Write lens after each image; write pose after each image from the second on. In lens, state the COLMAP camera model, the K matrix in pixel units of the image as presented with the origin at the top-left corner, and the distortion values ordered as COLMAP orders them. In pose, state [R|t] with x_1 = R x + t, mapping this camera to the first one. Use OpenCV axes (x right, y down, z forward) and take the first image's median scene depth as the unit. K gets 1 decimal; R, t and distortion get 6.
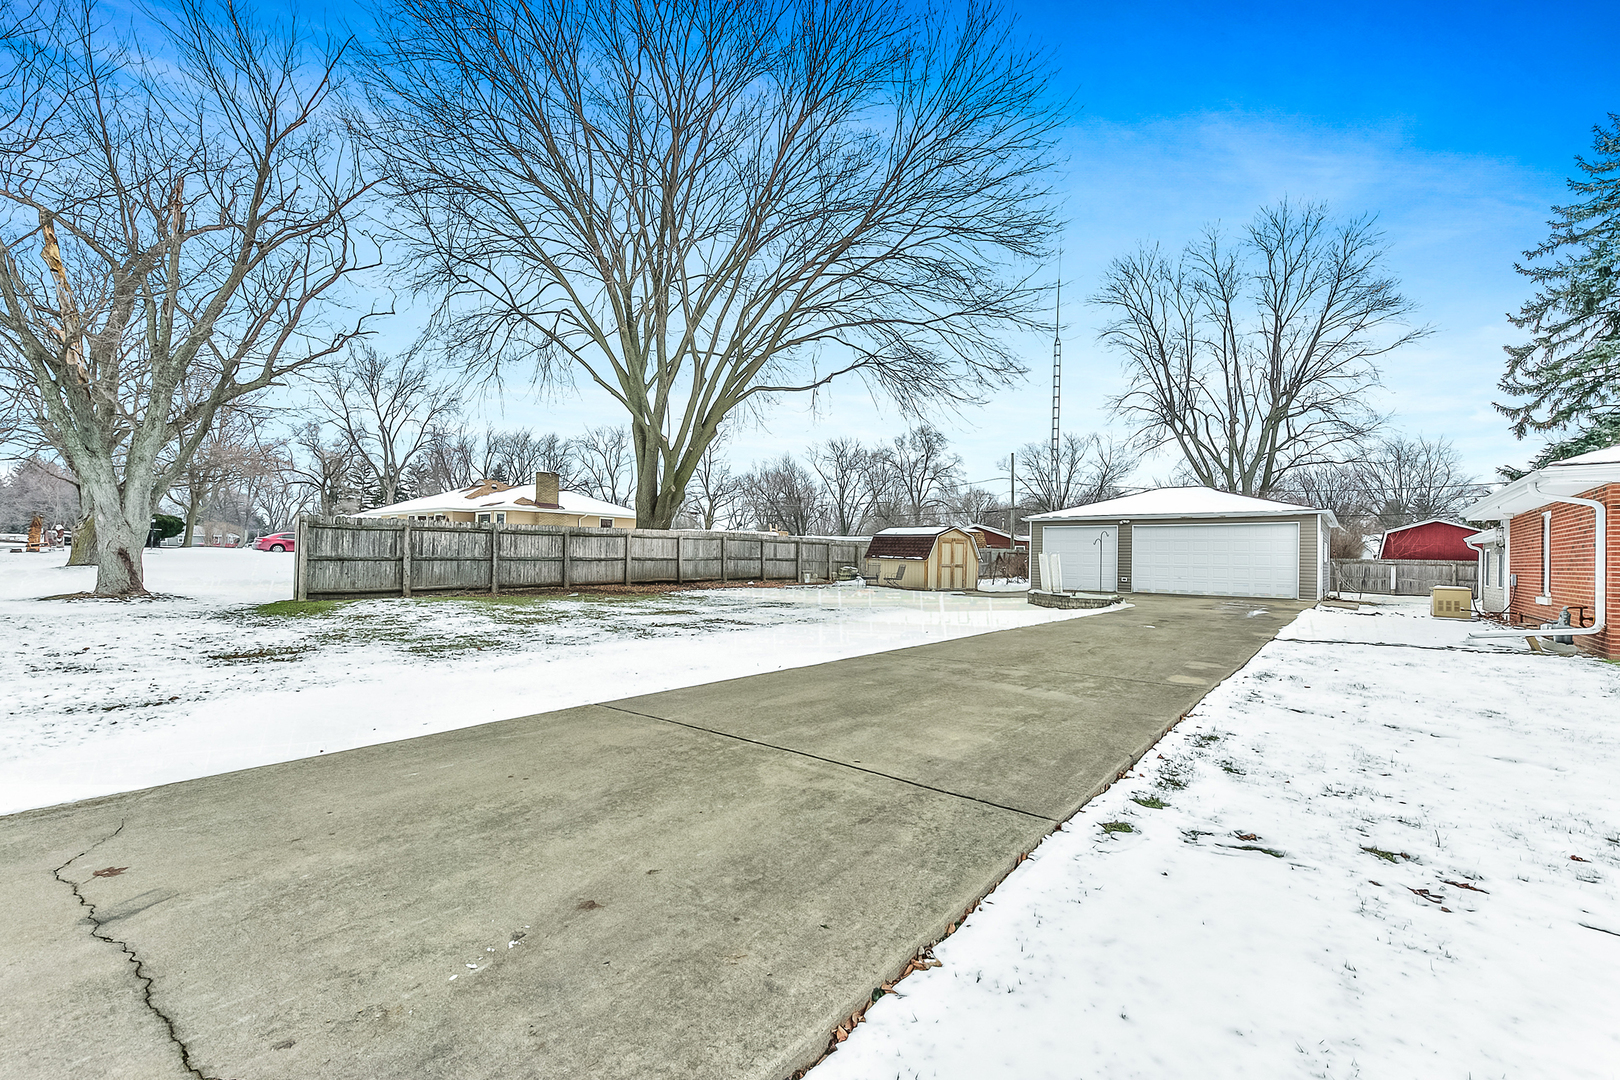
lens RADIAL K [[692.7, 0, 810.0], [0, 692.7, 540.0], [0, 0, 1]] dist [0.026943, 0.000155]
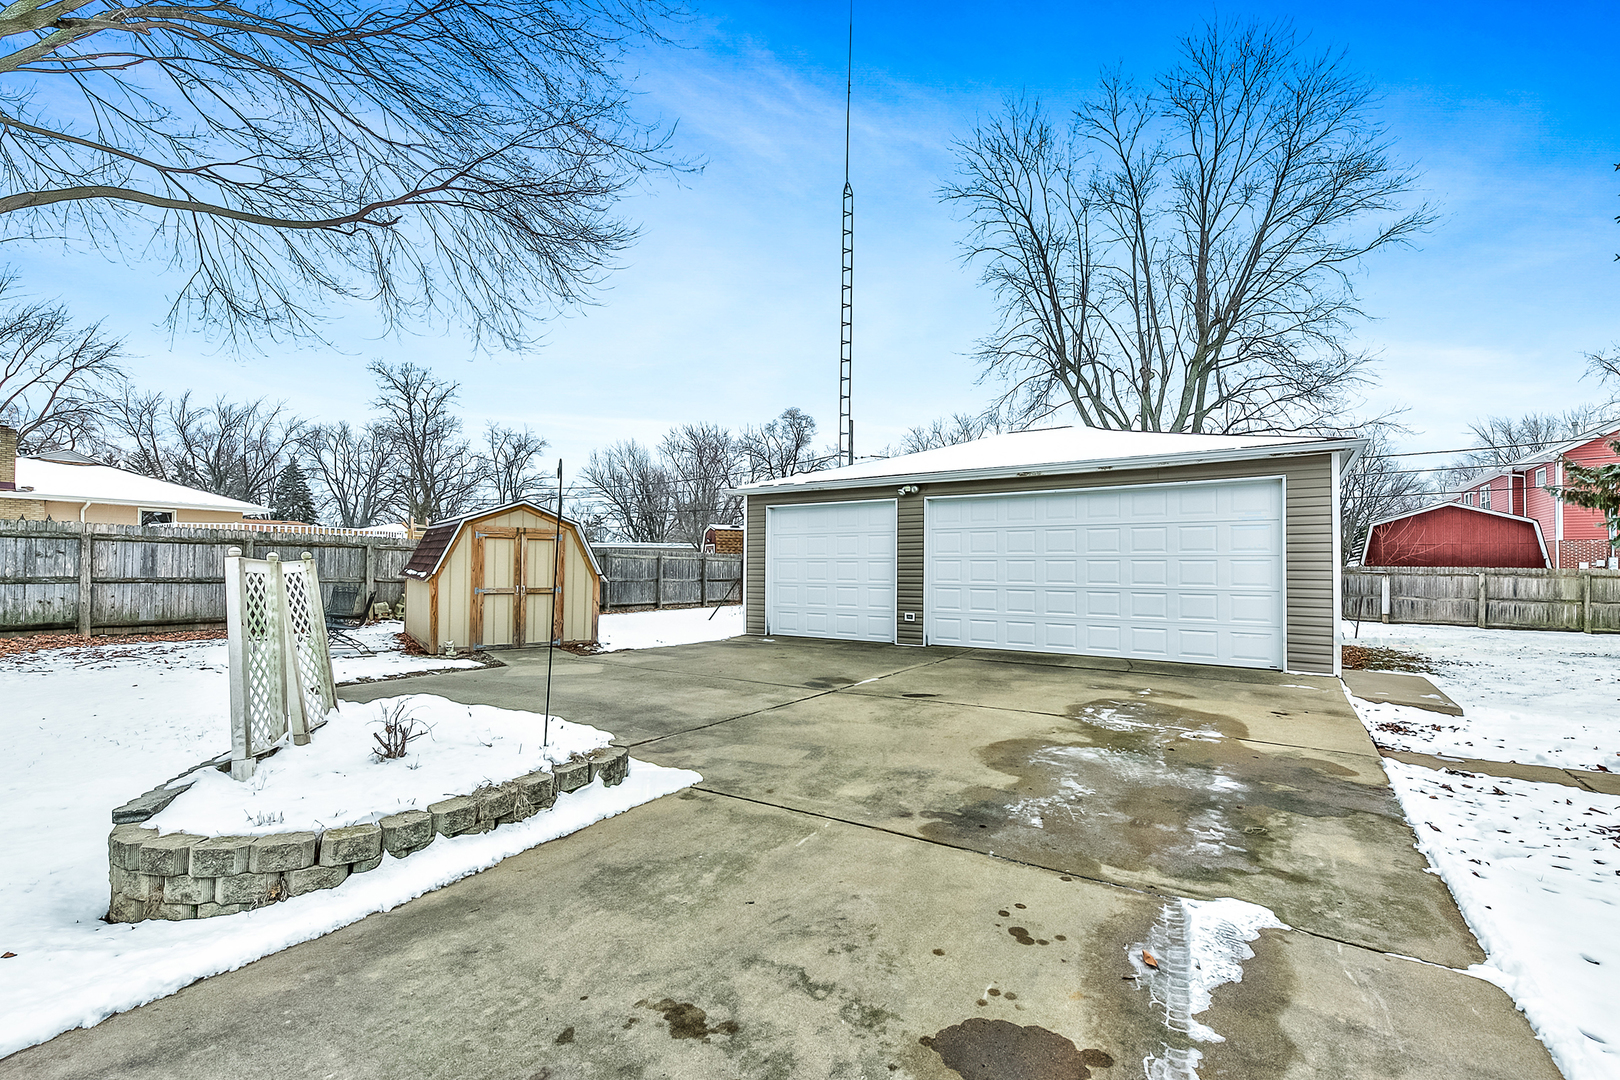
lens RADIAL K [[692.7, 0, 810.0], [0, 692.7, 540.0], [0, 0, 1]] dist [0.026943, 0.000155]
pose [[0.996529, -0.005806, 0.083042, 0.215981], [0.007046, 0.999868, -0.014645, 0.007781], [-0.082946, 0.015179, 0.996438, 0.343038]]
